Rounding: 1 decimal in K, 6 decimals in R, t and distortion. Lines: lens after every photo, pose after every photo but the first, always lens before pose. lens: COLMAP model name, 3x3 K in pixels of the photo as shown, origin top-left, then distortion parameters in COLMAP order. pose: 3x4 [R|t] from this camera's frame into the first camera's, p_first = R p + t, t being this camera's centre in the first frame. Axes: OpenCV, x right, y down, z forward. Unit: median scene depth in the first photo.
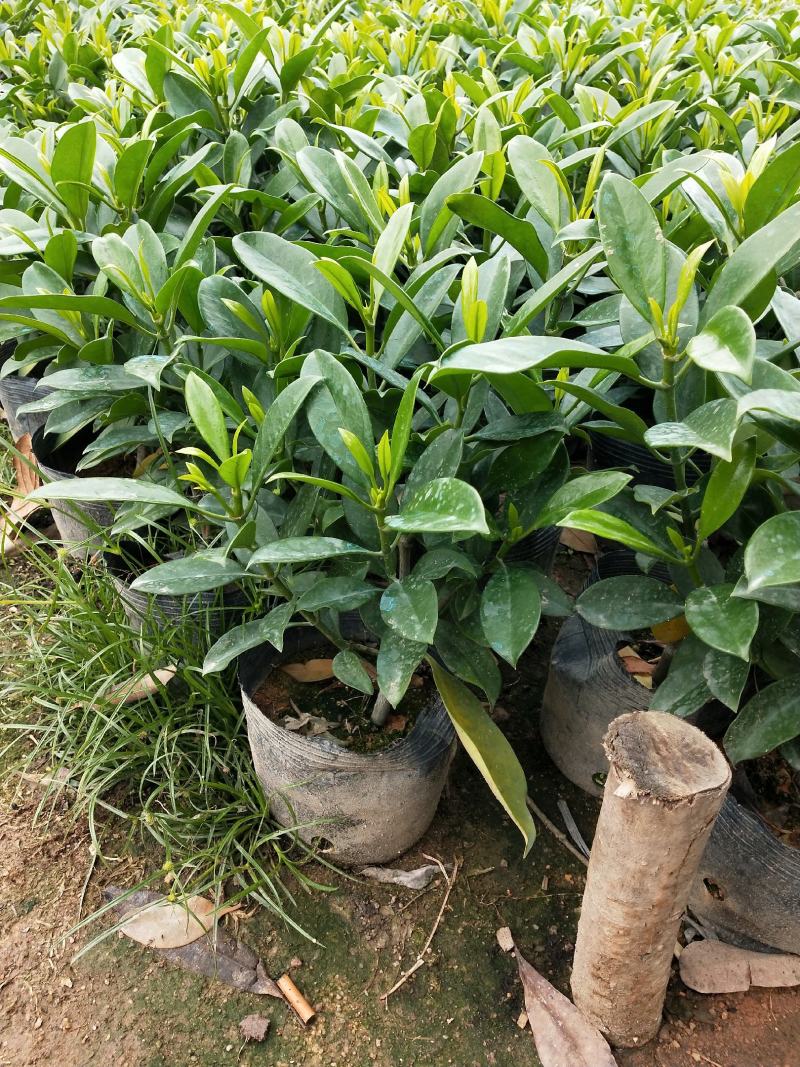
lens RADIAL K [[1002.5, 0, 400.0], [0, 1002.5, 533.5], [0, 0, 1]] dist [-0.009260, -0.001124]
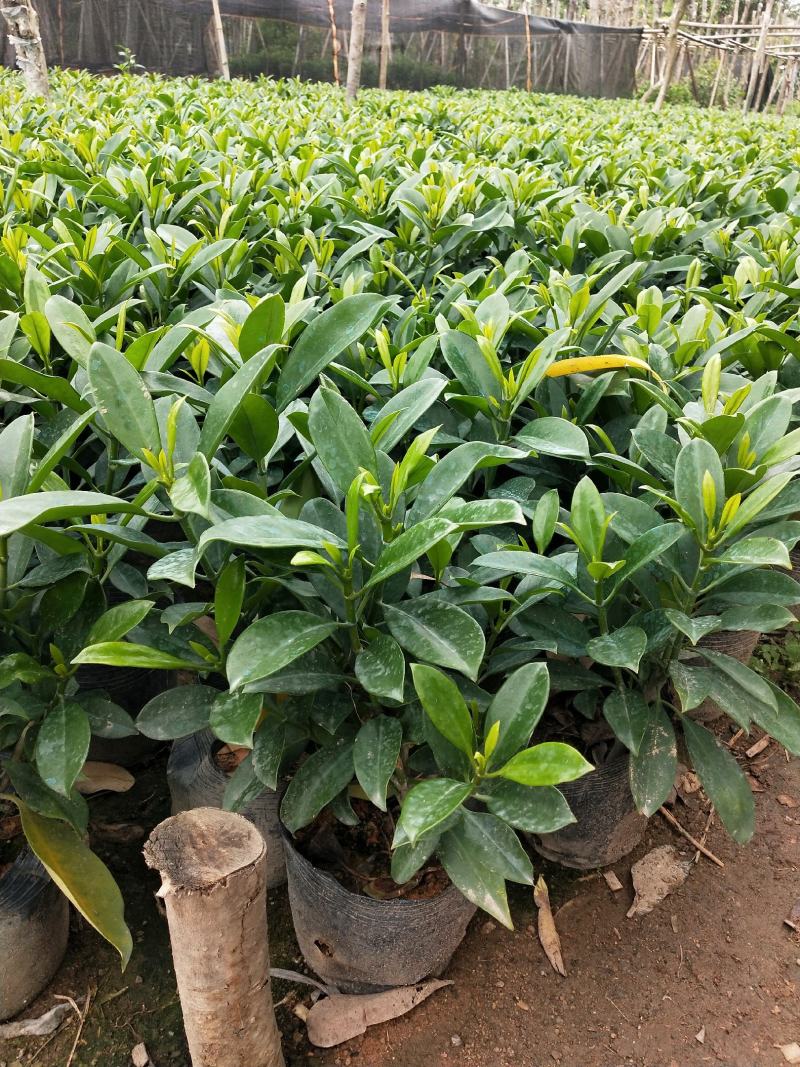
lens RADIAL K [[959.4, 0, 400.0], [0, 959.4, 533.5], [0, 0, 1]] dist [-0.004413, 0.021820]
pose [[0.930998, -0.148126, 0.333617, 0.108897], [0.180347, 0.981278, -0.067592, -0.007735], [-0.317359, 0.123095, 0.940282, -0.084956]]
